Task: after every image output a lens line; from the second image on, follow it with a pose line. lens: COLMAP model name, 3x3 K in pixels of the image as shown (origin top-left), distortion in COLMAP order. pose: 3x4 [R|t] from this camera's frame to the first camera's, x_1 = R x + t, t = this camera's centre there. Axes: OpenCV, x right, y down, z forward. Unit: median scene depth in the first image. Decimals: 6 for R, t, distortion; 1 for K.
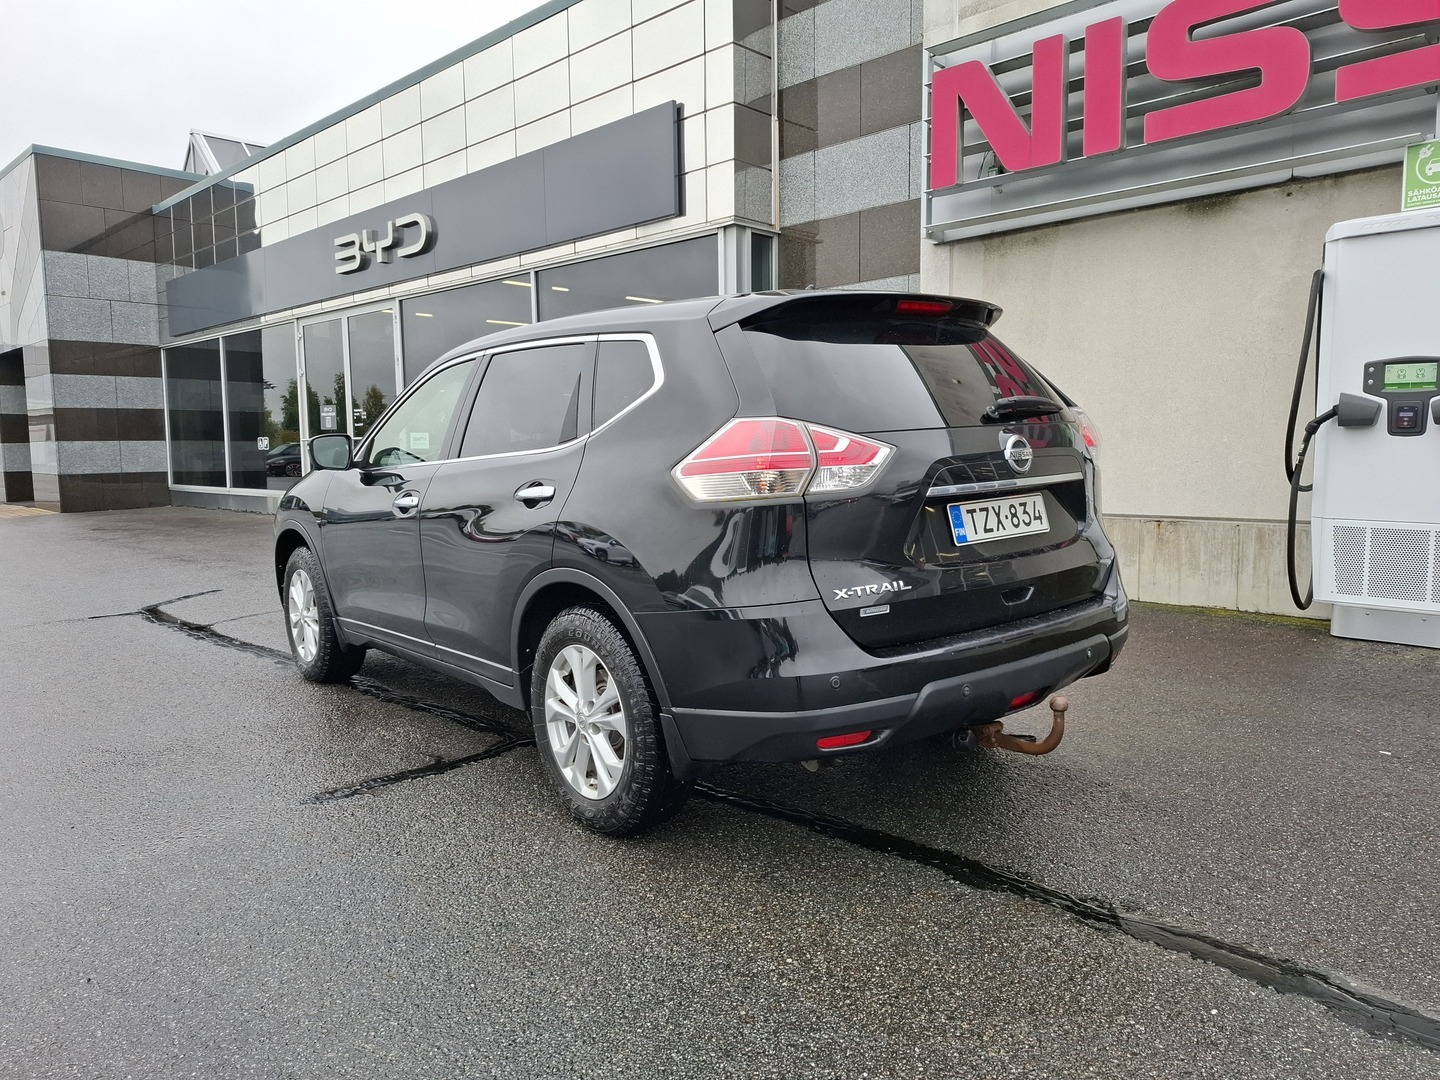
lens RADIAL K [[1001.1, 0, 726.9], [0, 1001.1, 540.3], [0, 0, 1]] dist [0.068830, -0.047727]
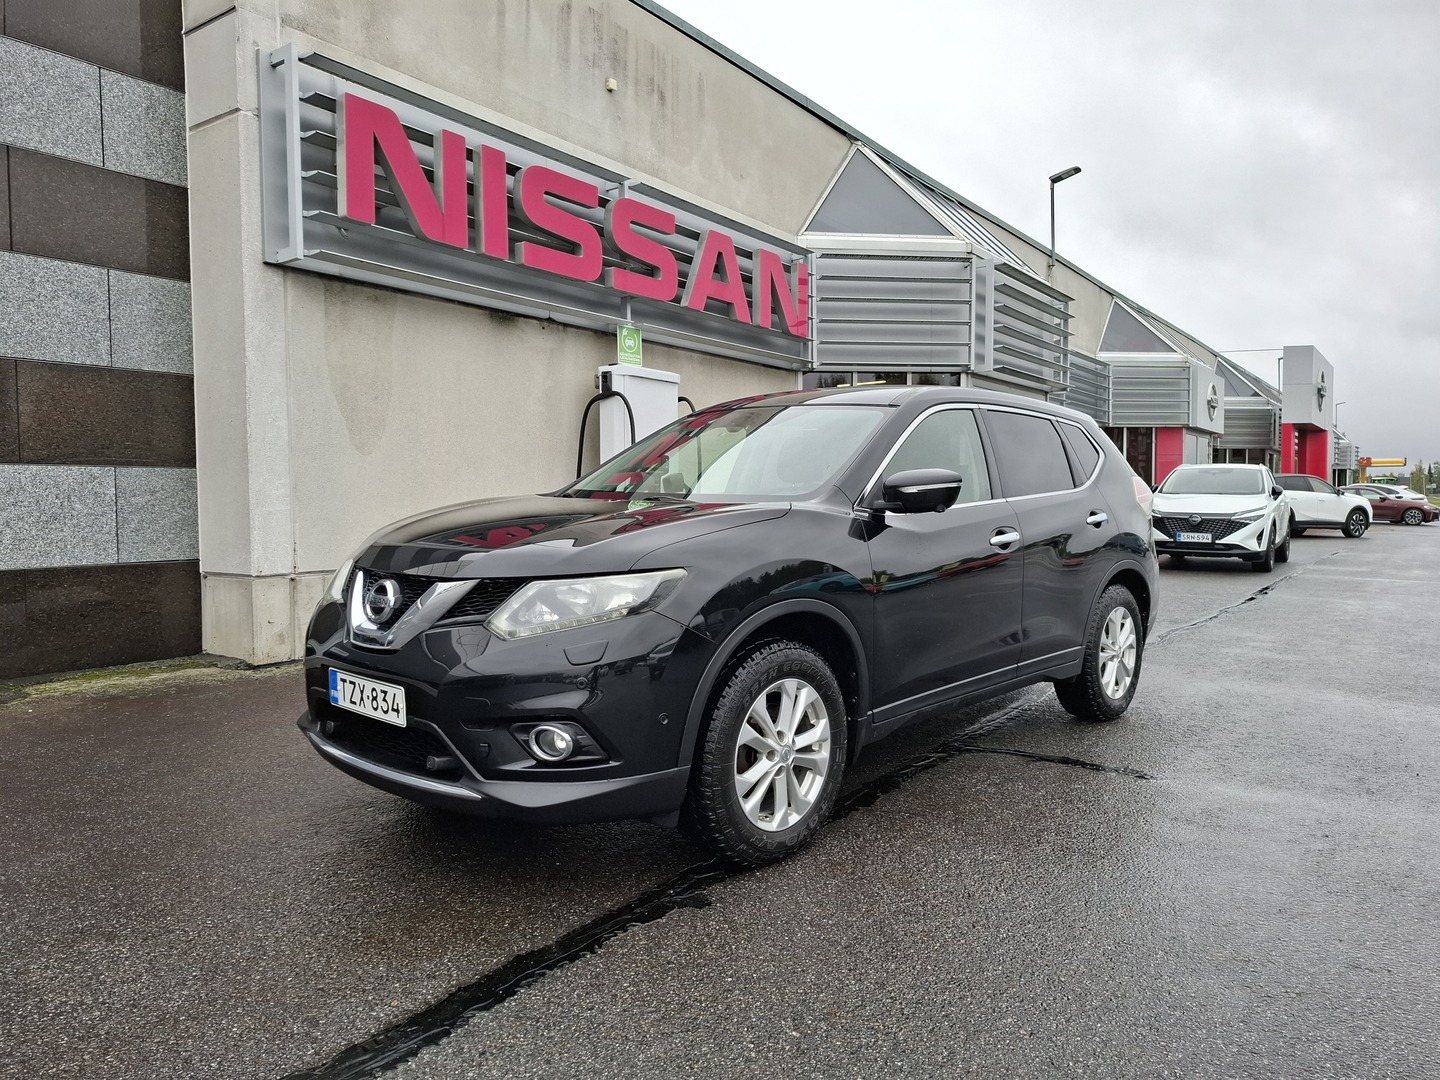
lens RADIAL K [[1016.6, 0, 715.4], [0, 1016.6, 566.4], [0, 0, 1]] dist [0.045687, -0.050153]
pose [[-0.149792, -0.040638, 0.987882, -0.566750], [0.107593, 0.992551, 0.057145, -0.040301], [-0.982846, 0.114849, -0.144304, 0.630179]]
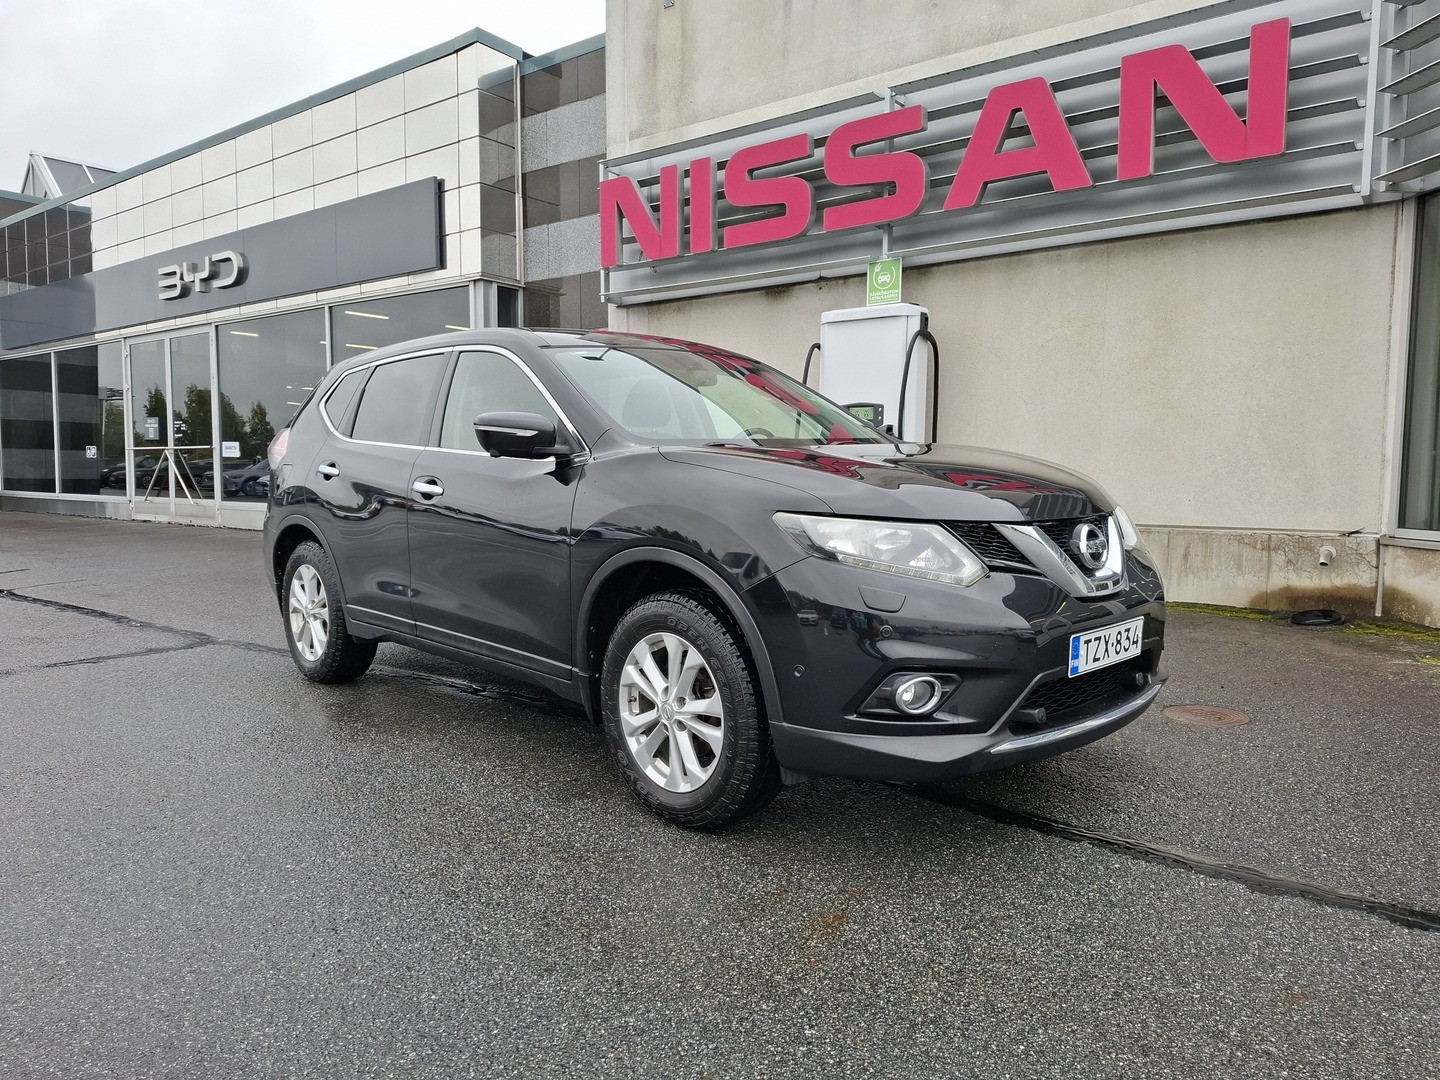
lens RADIAL K [[996.0, 0, 719.3], [0, 996.0, 547.9], [0, 0, 1]] dist [0.070715, -0.076371]
pose [[0.994172, 0.013032, 0.107012, 0.163407], [-0.010936, 0.999737, -0.020145, 0.036972], [-0.107246, 0.018858, 0.994054, -0.241621]]
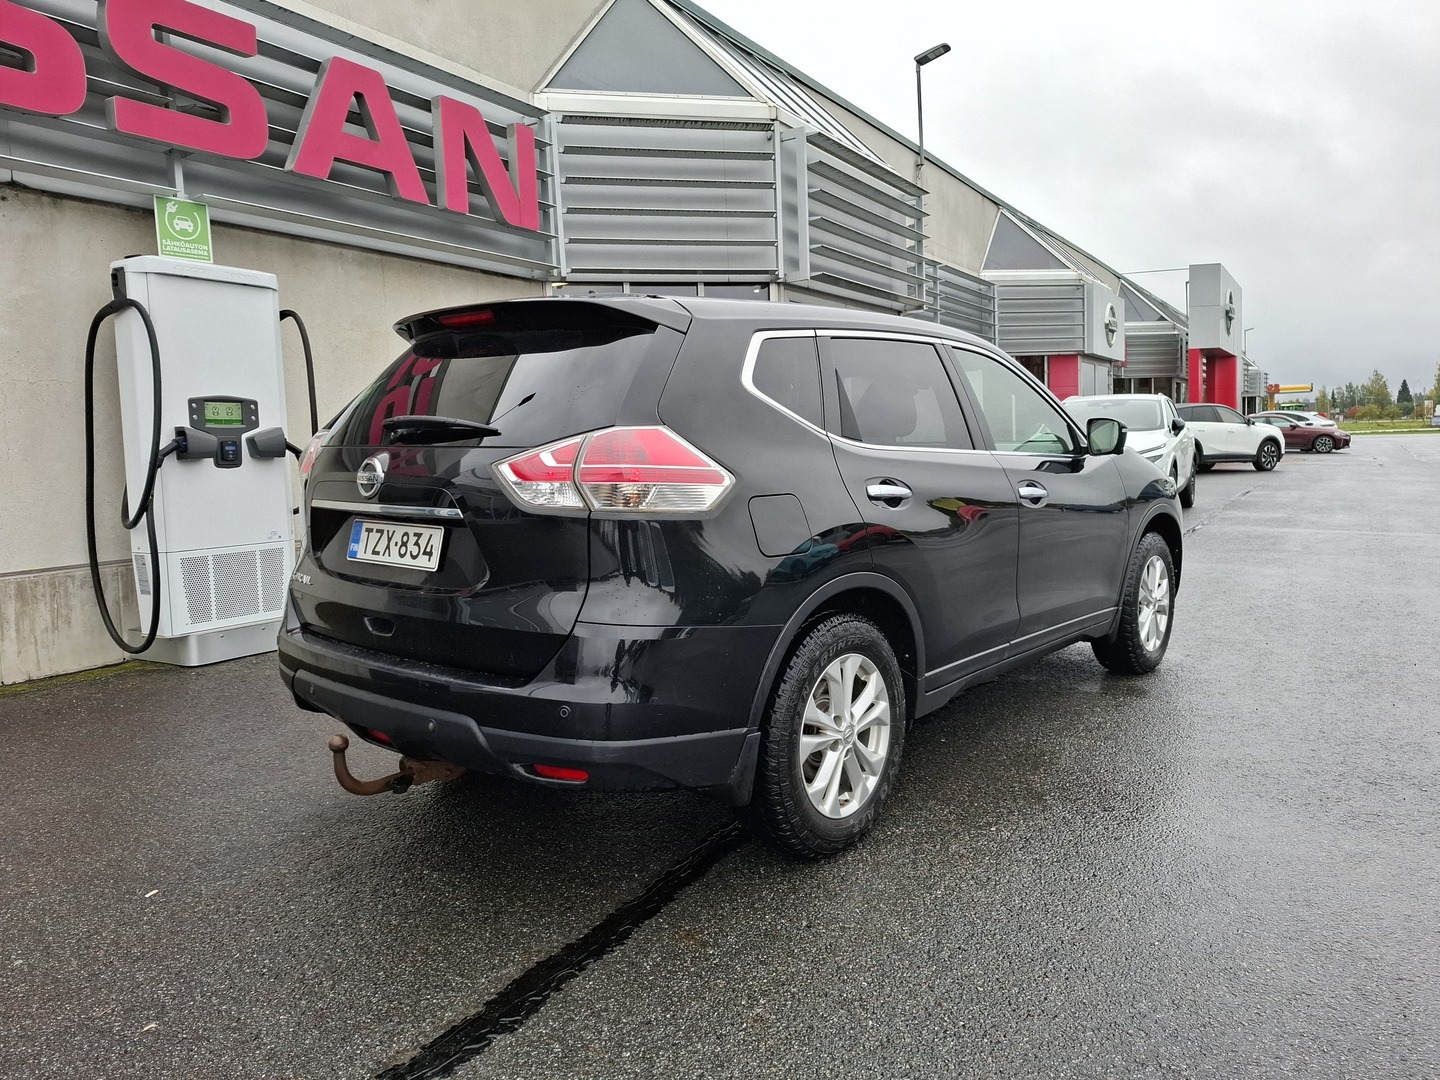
lens RADIAL K [[996.0, 0, 719.3], [0, 996.0, 547.9], [0, 0, 1]] dist [0.070715, -0.076371]
pose [[-0.213218, -0.073201, 0.974259, -0.278548], [0.136160, 0.985231, 0.103824, -0.031692], [-0.967470, 0.154792, -0.200102, 0.392661]]
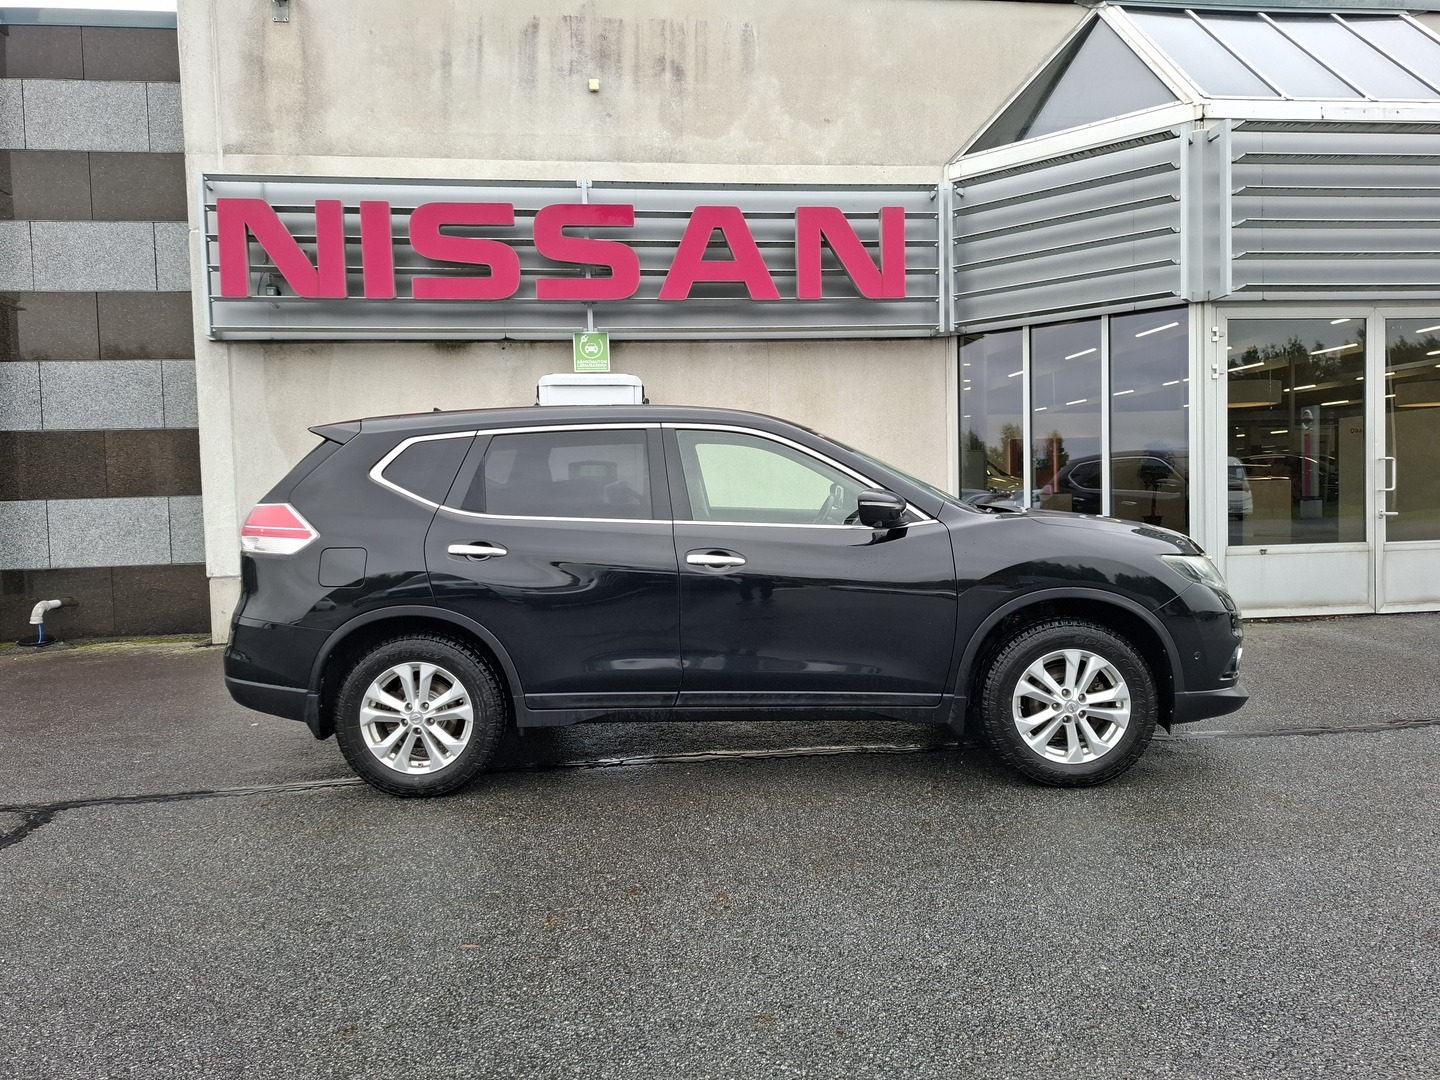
lens RADIAL K [[996.0, 0, 719.3], [0, 996.0, 547.9], [0, 0, 1]] dist [0.070715, -0.076371]
pose [[0.637285, -0.038457, 0.769668, -0.242502], [0.091742, 0.995437, -0.026225, 0.011940], [-0.765147, 0.087324, 0.637906, -0.094658]]
